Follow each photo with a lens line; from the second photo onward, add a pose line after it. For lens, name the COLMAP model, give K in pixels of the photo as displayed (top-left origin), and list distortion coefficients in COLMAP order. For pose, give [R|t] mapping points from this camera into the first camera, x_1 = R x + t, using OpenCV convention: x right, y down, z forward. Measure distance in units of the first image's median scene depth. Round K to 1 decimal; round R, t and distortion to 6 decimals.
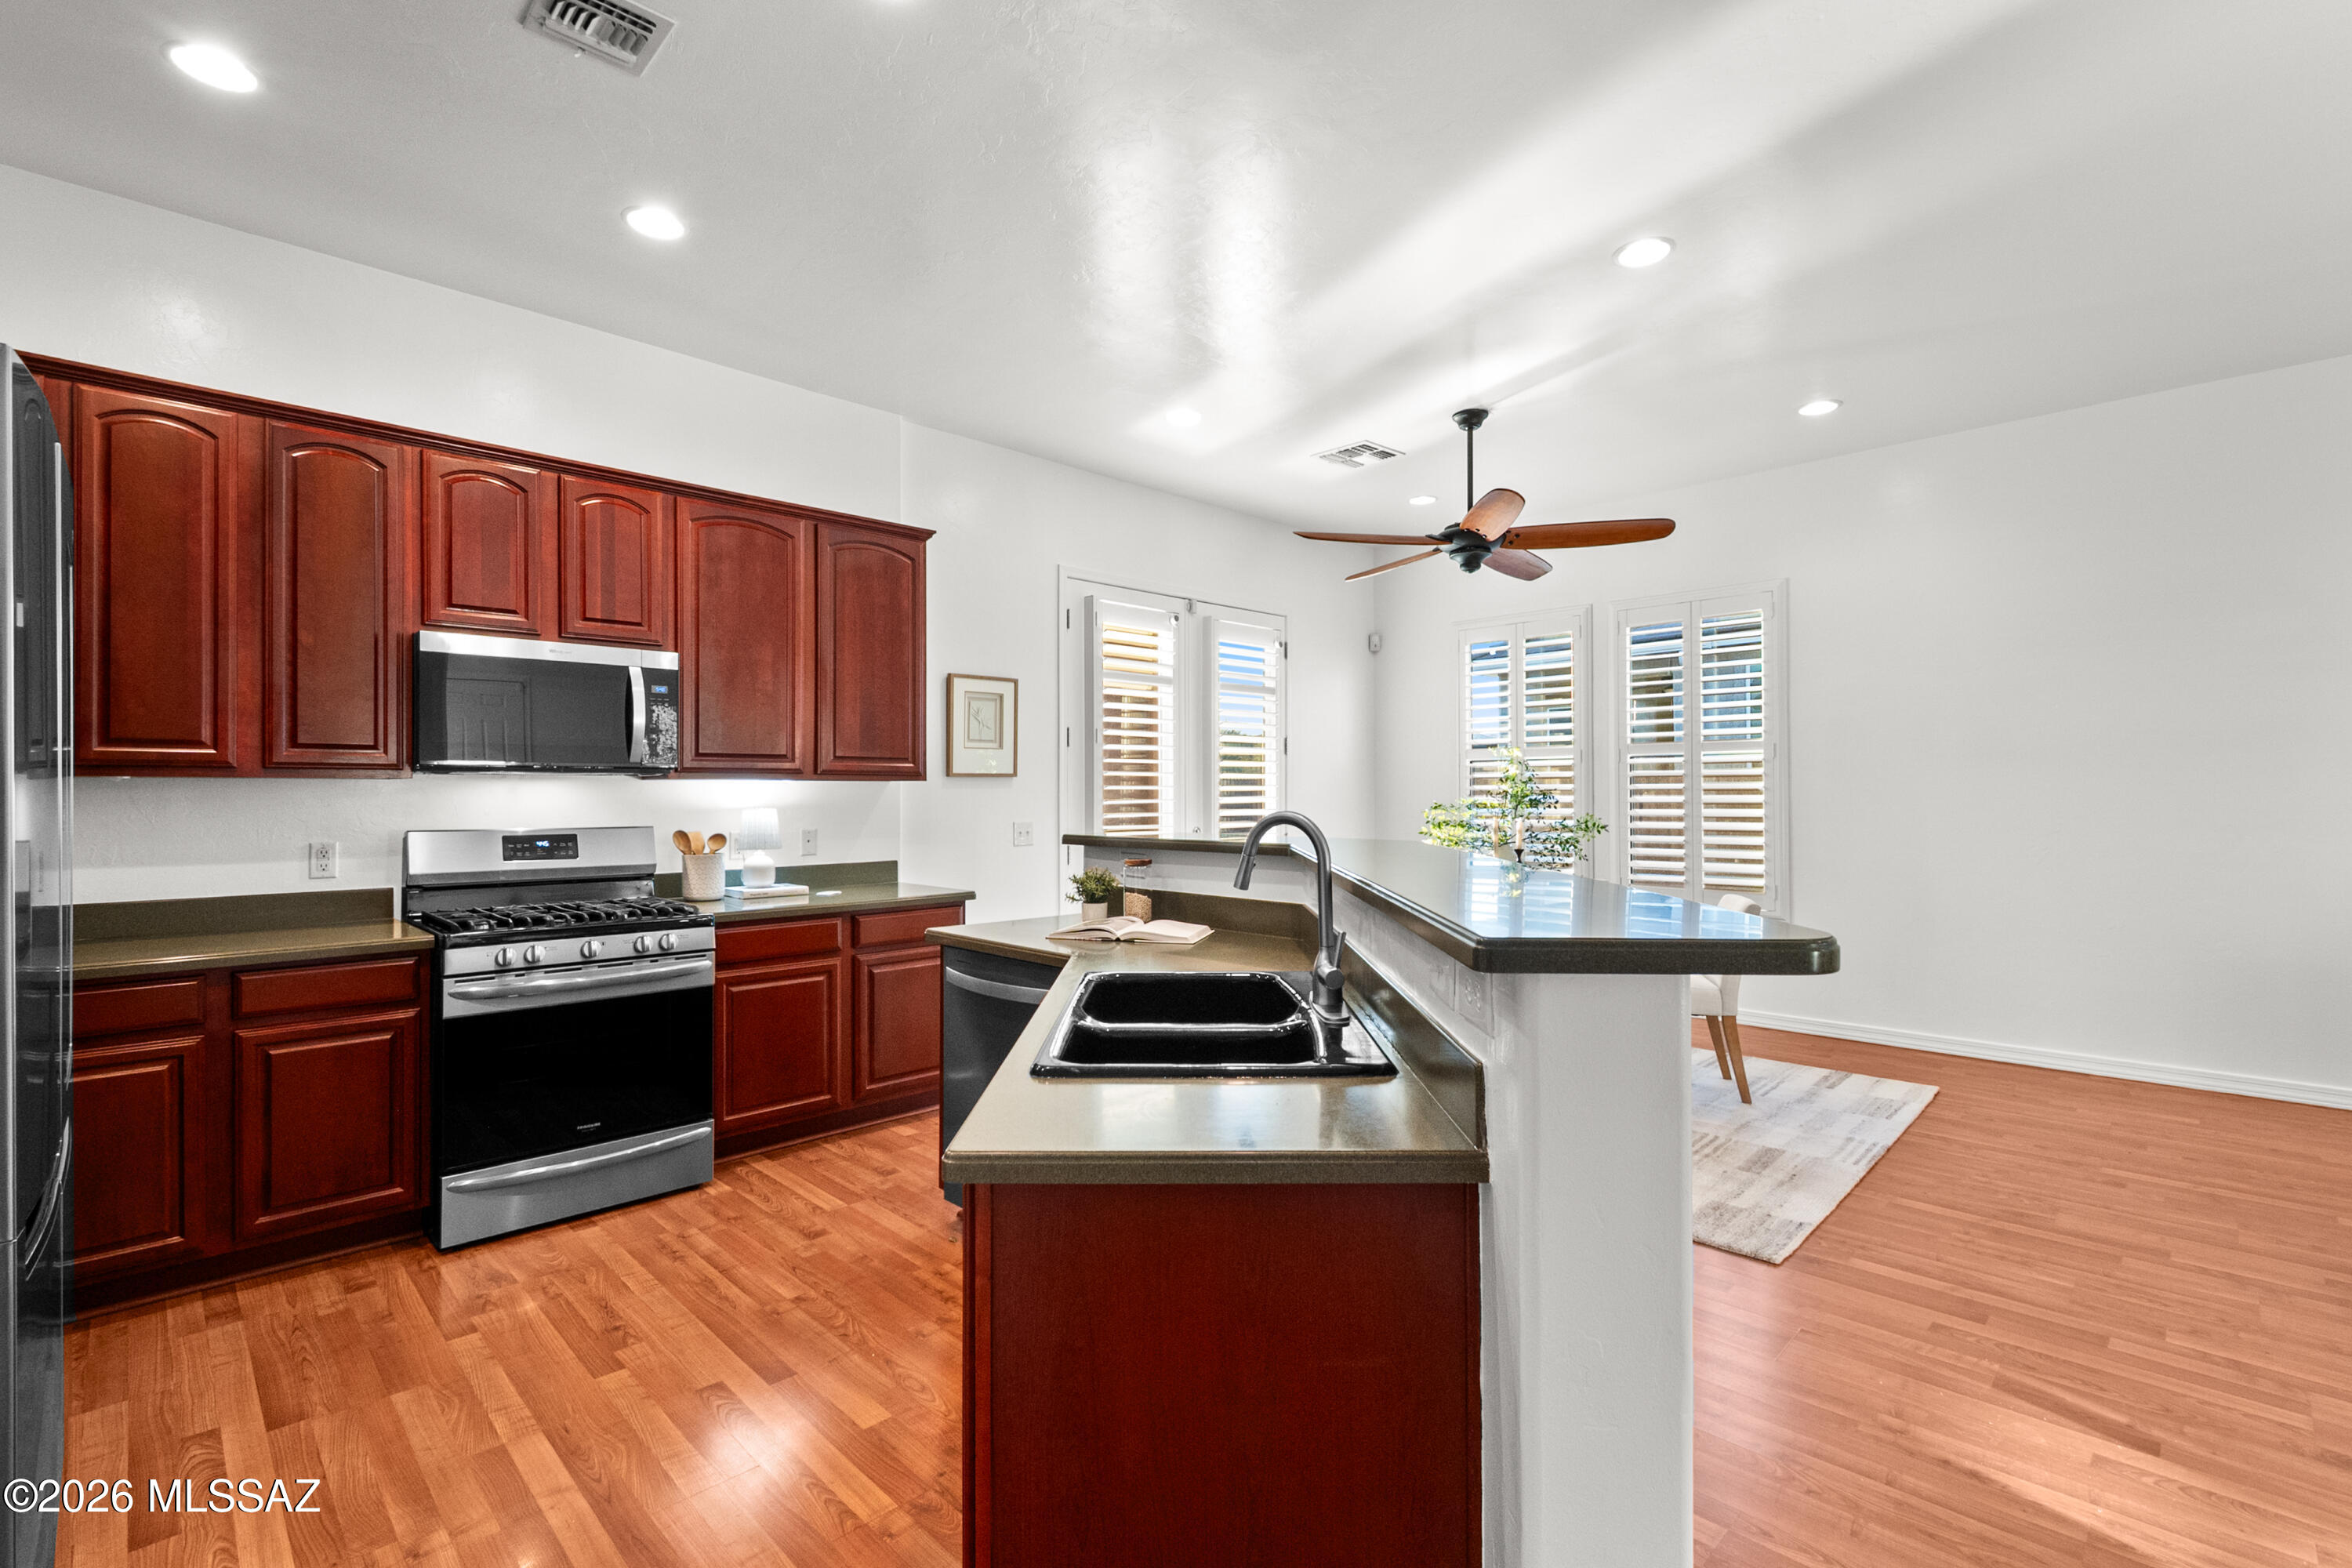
lens RADIAL K [[1048.8, 0, 1186.4], [0, 1048.8, 783.7], [0, 0, 1]] dist [-0.001871, -0.001297]
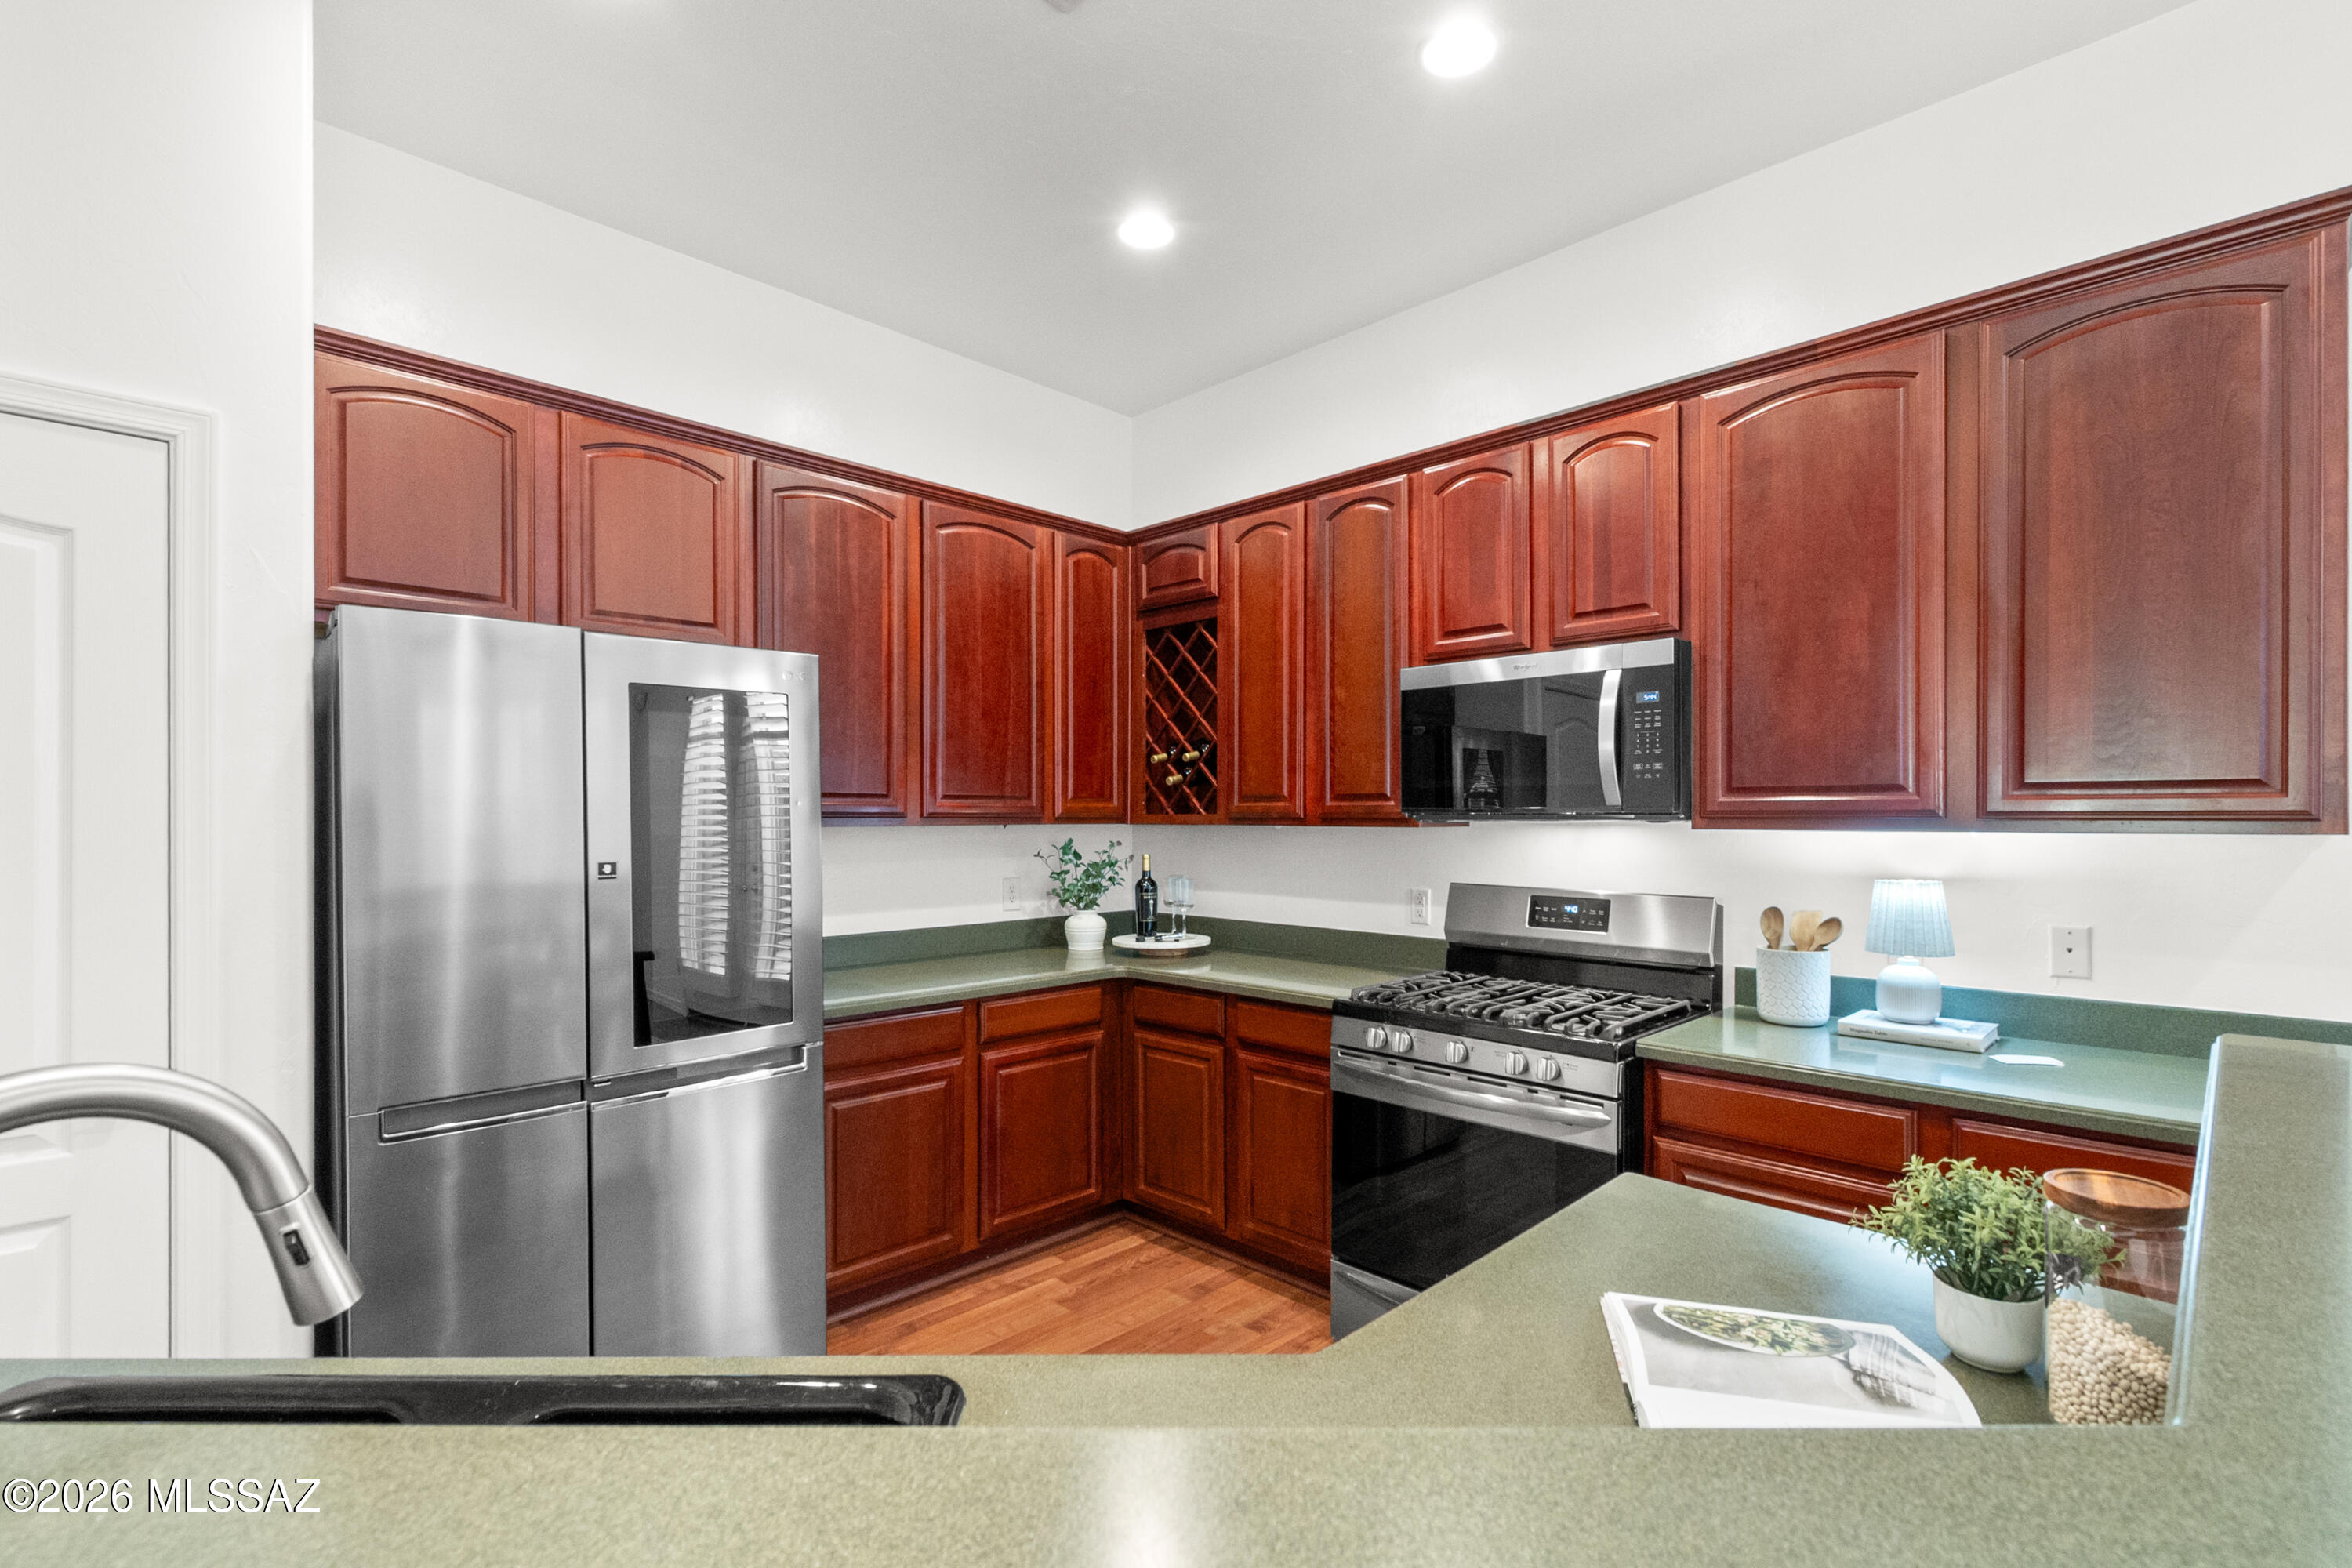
lens RADIAL K [[1052.3, 0, 1170.1], [0, 1052.3, 805.1], [0, 0, 1]] dist [0.003493, -0.000246]
pose [[-0.013558, -0.001977, -0.999906, 0.166366], [0.013463, 0.999907, -0.002159, -0.020840], [0.999817, -0.013491, -0.013531, 0.635931]]
